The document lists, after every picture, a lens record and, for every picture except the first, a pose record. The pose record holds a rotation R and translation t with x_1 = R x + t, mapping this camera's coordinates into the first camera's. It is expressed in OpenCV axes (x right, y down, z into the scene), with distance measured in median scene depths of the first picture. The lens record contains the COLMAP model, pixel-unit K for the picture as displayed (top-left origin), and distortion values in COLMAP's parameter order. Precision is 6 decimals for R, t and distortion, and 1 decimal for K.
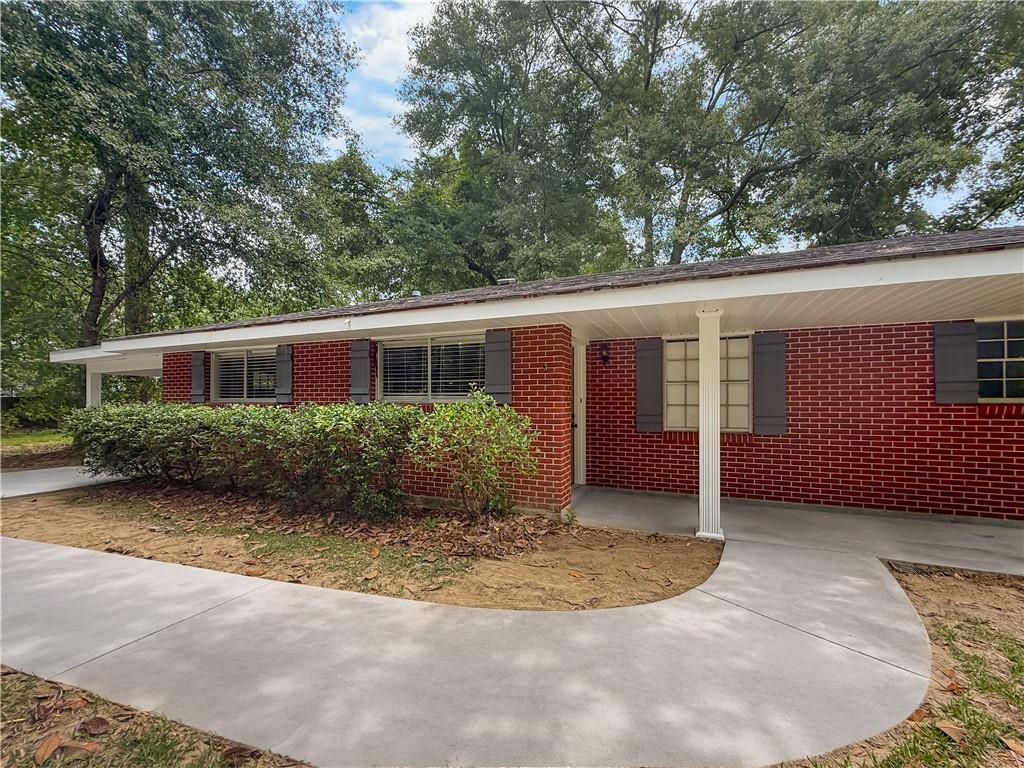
lens RADIAL K [[427.6, 0, 512.0], [0, 427.6, 384.0], [0, 0, 1]] dist [0.000155, -0.000028]
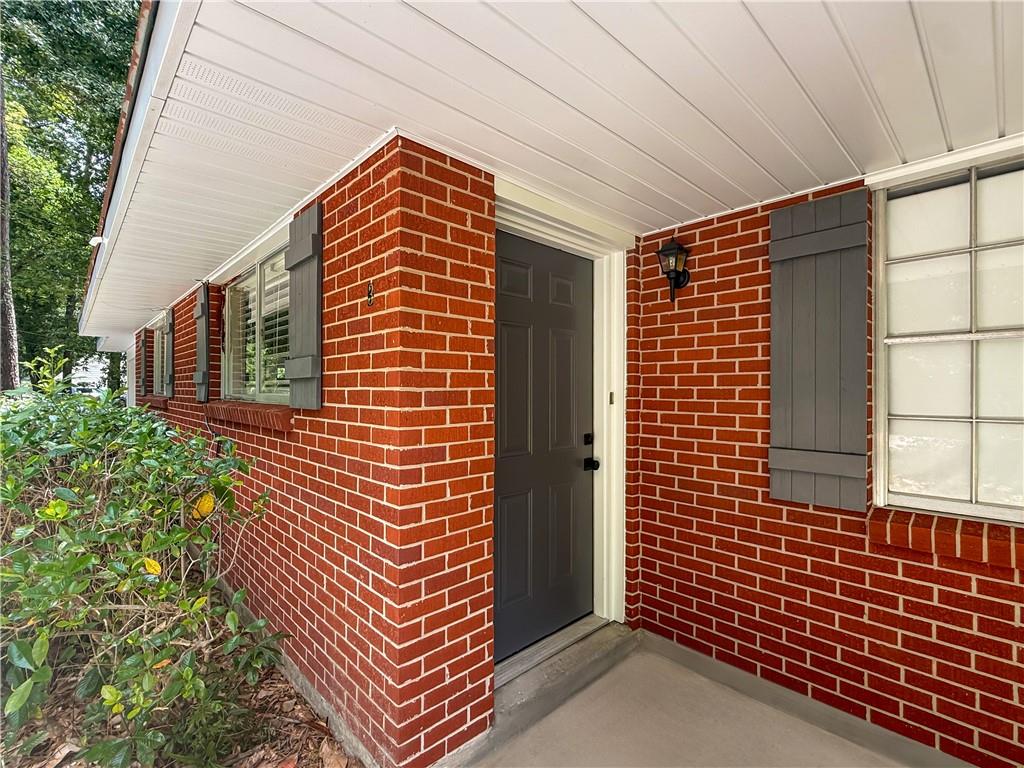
lens RADIAL K [[472.7, 0, 512.0], [0, 472.7, 384.0], [0, 0, 1]] dist [0.002937, 0.000252]
pose [[0.917722, -0.005162, -0.397189, 0.252654], [0.013685, 0.999733, 0.018628, 0.017686], [0.396987, -0.022531, 0.917548, 0.599104]]
